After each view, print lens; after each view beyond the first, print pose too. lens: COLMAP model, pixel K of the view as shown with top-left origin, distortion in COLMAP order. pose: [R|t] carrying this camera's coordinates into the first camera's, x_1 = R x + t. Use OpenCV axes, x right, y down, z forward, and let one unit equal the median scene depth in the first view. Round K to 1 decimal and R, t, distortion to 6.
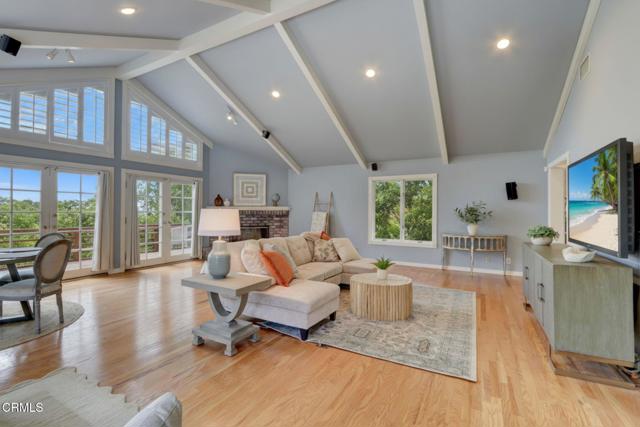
lens RADIAL K [[298.6, 0, 308.3], [0, 298.6, 207.7], [0, 0, 1]] dist [-0.004487, 0.002120]
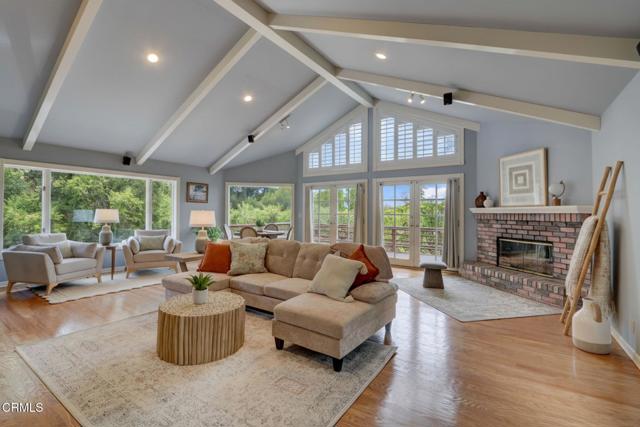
lens RADIAL K [[298.6, 0, 314.0], [0, 298.6, 210.6], [0, 0, 1]] dist [-0.004487, 0.002120]
pose [[-0.097116, -0.007759, -0.995243, 0.523113], [0.003481, 0.999961, -0.008135, 0.008140], [0.995267, -0.004255, -0.097085, 0.731826]]
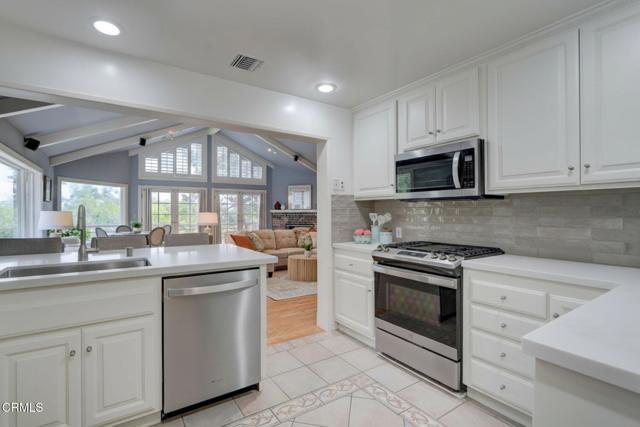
lens RADIAL K [[298.6, 0, 305.0], [0, 298.6, 209.4], [0, 0, 1]] dist [-0.004487, 0.002120]
pose [[0.886511, -0.009267, -0.462614, 0.513074], [0.009254, 0.999955, -0.002297, -0.001740], [0.462615, -0.002244, 0.886557, -0.205067]]
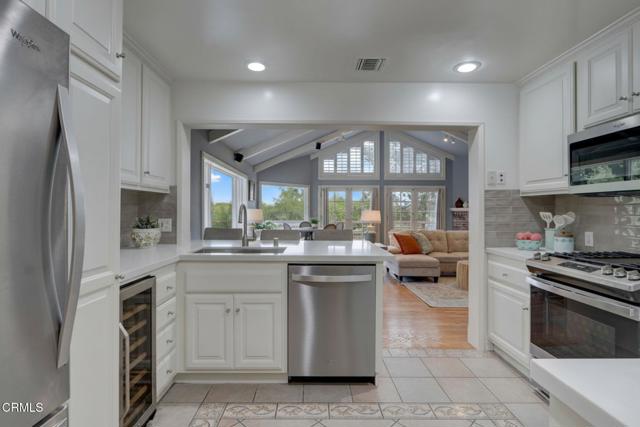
lens RADIAL K [[320.7, 0, 314.8], [0, 320.7, 208.4], [0, 0, 1]] dist [0.000083, 0.002284]
pose [[0.504247, -0.006439, -0.863535, 0.585192], [0.007075, 0.999969, -0.003325, -0.001195], [0.863530, -0.004433, 0.504277, -0.179692]]
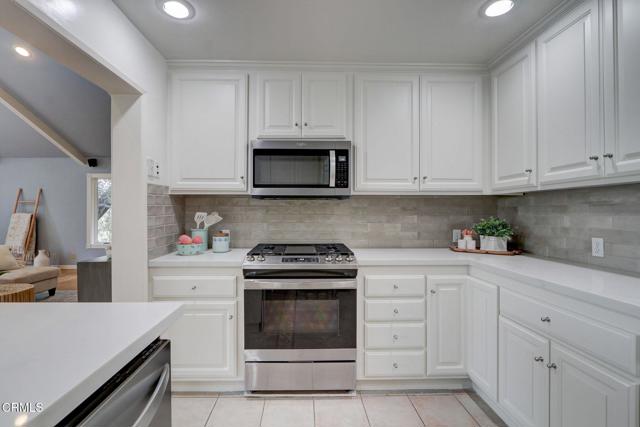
lens RADIAL K [[298.6, 0, 306.0], [0, 298.6, 211.1], [0, 0, 1]] dist [-0.004487, 0.002120]
pose [[0.862283, -0.004176, 0.506409, 0.323215], [-0.001639, 0.999938, 0.011037, -0.001572], [-0.506424, -0.010347, 0.862223, -0.105216]]
